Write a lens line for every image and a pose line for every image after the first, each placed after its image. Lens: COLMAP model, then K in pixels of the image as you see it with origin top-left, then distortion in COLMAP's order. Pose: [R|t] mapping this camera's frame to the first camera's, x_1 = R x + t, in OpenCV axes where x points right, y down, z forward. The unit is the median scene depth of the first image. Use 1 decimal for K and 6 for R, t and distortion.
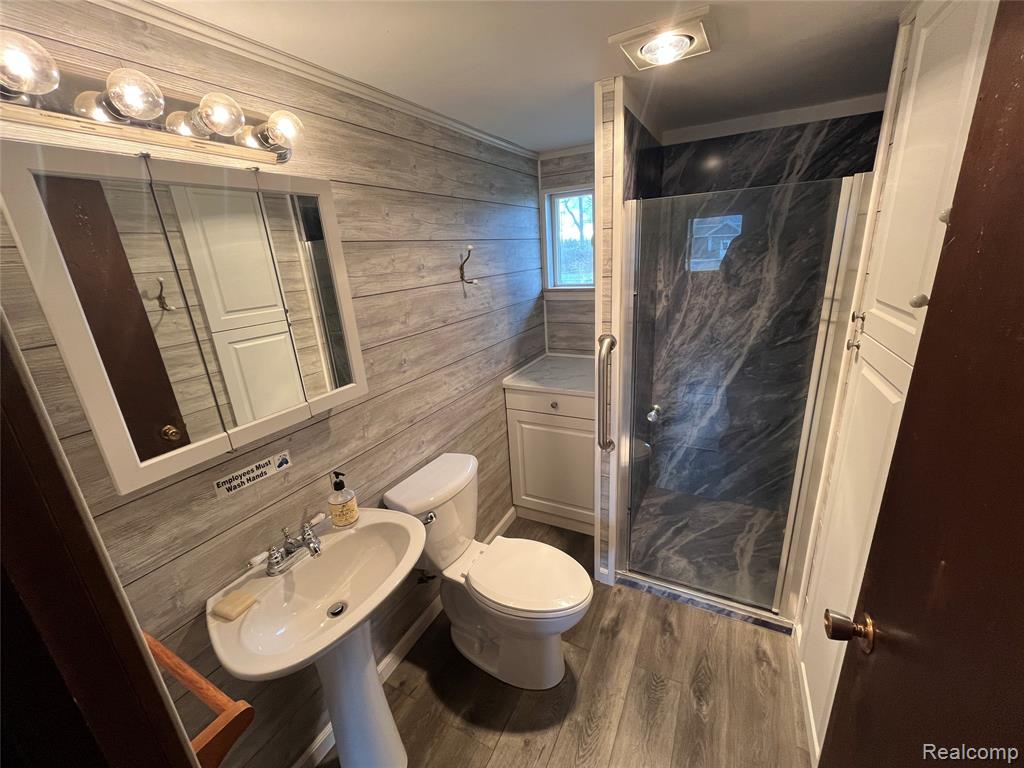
lens RADIAL K [[413.3, 0, 513.3], [0, 413.3, 383.2], [0, 0, 1]] dist [-0.001337, -0.000632]
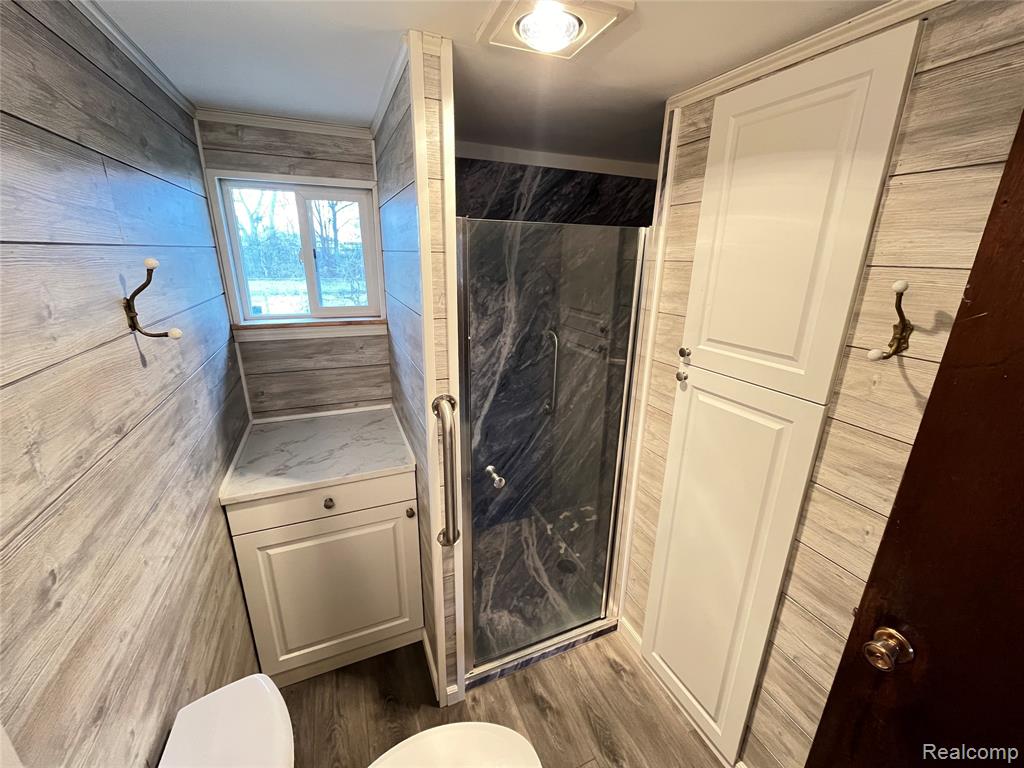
lens RADIAL K [[413.3, 0, 513.0], [0, 413.3, 383.5], [0, 0, 1]] dist [-0.001337, -0.000632]
pose [[0.630687, -0.162267, 0.758883, -0.200163], [0.181233, 0.981652, 0.059282, -0.130692], [-0.754579, 0.100146, 0.648523, 0.353744]]
